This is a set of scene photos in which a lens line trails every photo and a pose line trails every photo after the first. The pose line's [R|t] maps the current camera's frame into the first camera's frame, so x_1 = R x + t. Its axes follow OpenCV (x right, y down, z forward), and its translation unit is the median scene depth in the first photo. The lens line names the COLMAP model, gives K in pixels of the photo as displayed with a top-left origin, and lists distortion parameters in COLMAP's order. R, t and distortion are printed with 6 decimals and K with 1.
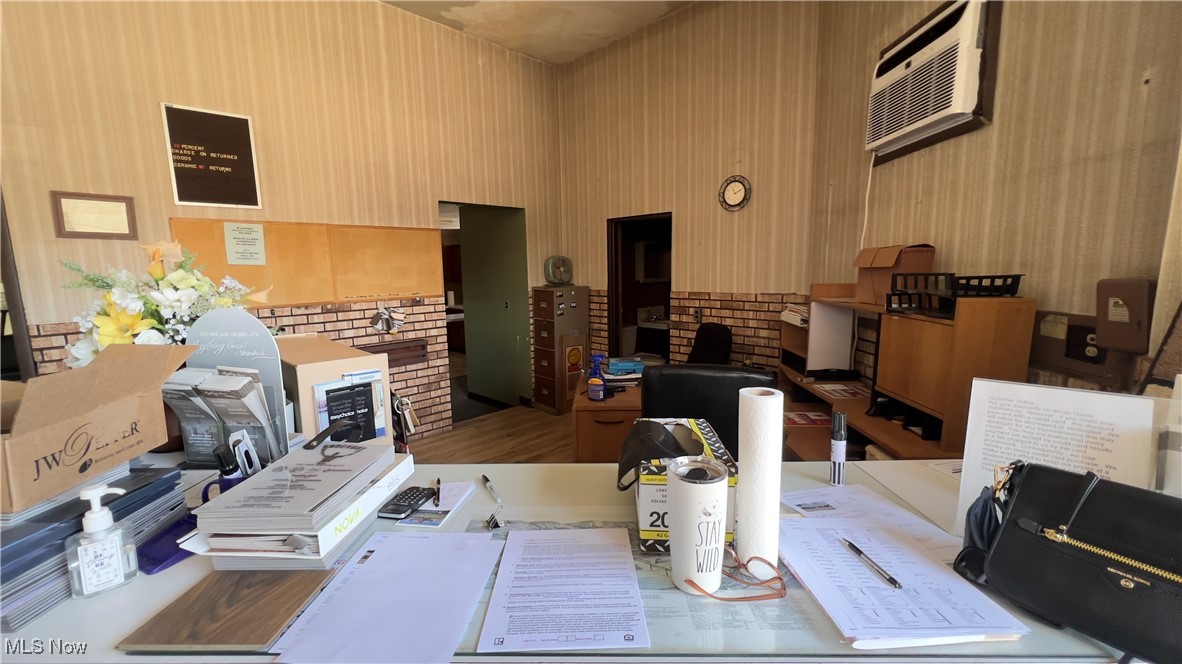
lens RADIAL K [[471.8, 0, 589.0], [0, 471.8, 328.8], [0, 0, 1]] dist [-0.000284, -0.000145]
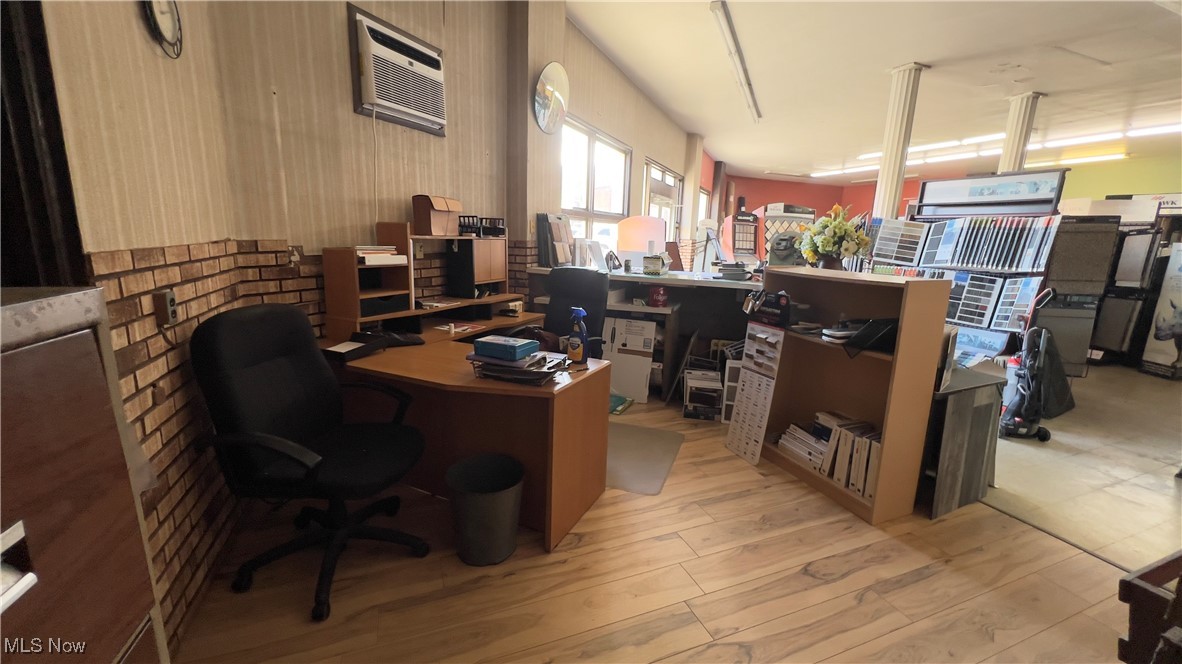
lens RADIAL K [[471.8, 0, 589.0], [0, 471.8, 328.8], [0, 0, 1]] dist [-0.000284, -0.000145]
pose [[-0.922816, -0.092196, 0.374047, -0.256506], [0.032722, 0.948673, 0.314561, -0.139601], [-0.383849, 0.302521, -0.872434, 1.377672]]
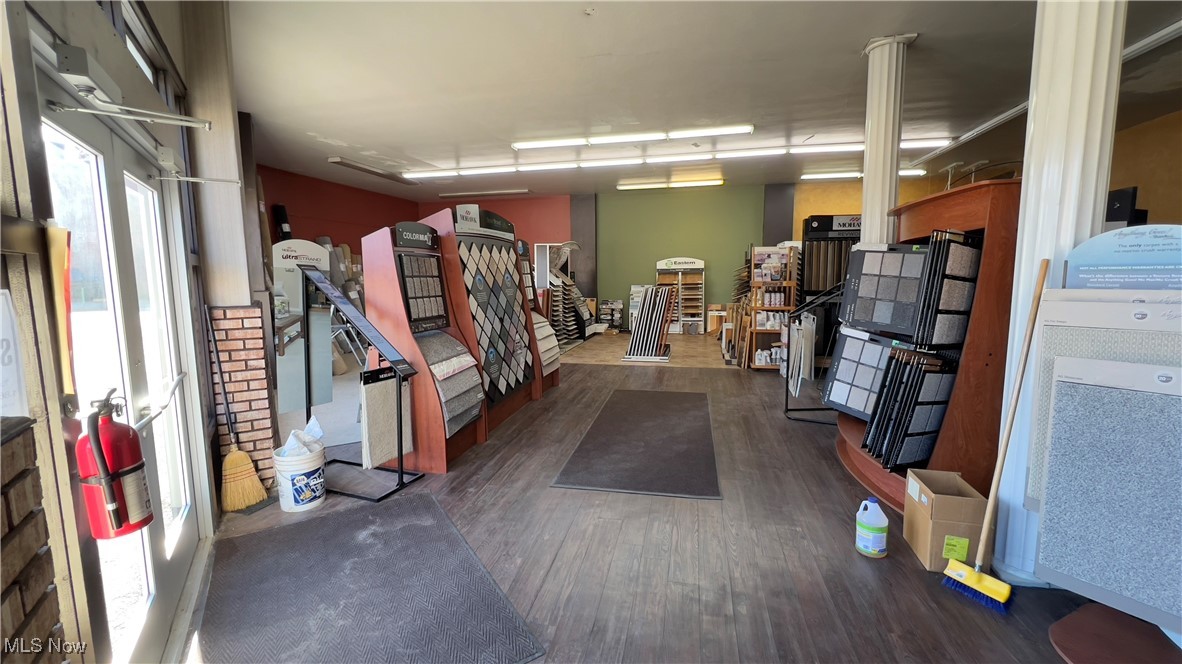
lens RADIAL K [[494.5, 0, 592.7], [0, 494.5, 328.8], [0, 0, 1]] dist [0.000306, -0.000026]
pose [[-0.830950, 0.088181, -0.549315, -0.247409], [-0.052982, 0.970329, 0.235911, -0.136171], [0.553819, 0.225134, -0.801623, 1.346727]]
